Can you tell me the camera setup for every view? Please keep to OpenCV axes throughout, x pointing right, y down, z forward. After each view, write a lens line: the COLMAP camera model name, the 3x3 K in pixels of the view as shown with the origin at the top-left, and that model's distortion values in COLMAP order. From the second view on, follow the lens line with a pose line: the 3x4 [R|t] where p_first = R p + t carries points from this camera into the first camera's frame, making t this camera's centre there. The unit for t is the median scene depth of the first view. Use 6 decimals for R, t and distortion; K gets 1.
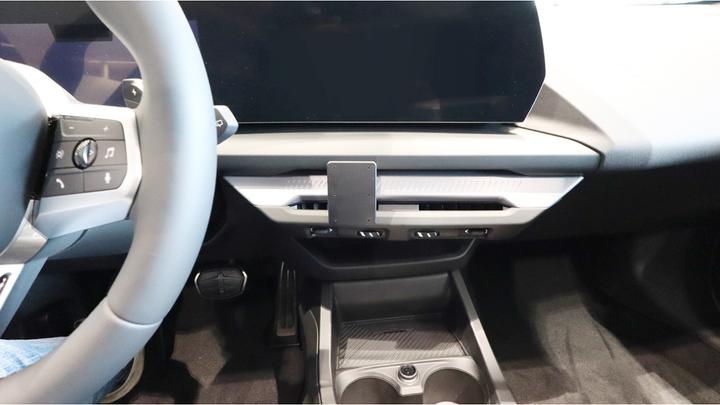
lens RADIAL K [[389.6, 0, 360.0], [0, 389.6, 202.5], [0, 0, 1]] dist [-0.002091, 0.000759]
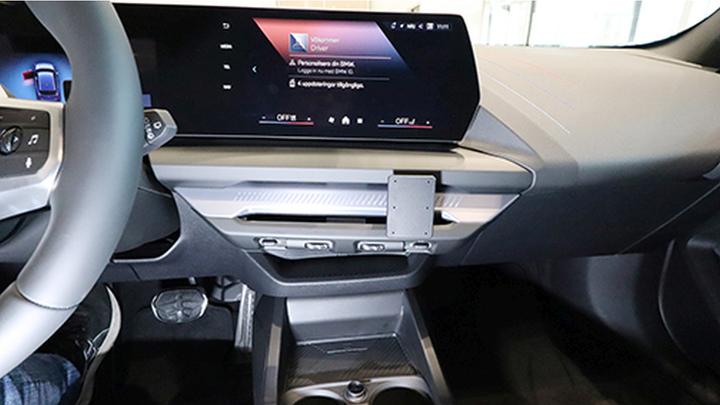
lens RADIAL K [[389.6, 0, 360.0], [0, 389.6, 202.5], [0, 0, 1]] dist [-0.002091, 0.000759]
pose [[0.998851, 0.020766, 0.043181, 0.094951], [-0.016770, 0.995718, -0.090912, 0.060231], [-0.044884, 0.090083, 0.994922, -0.030821]]
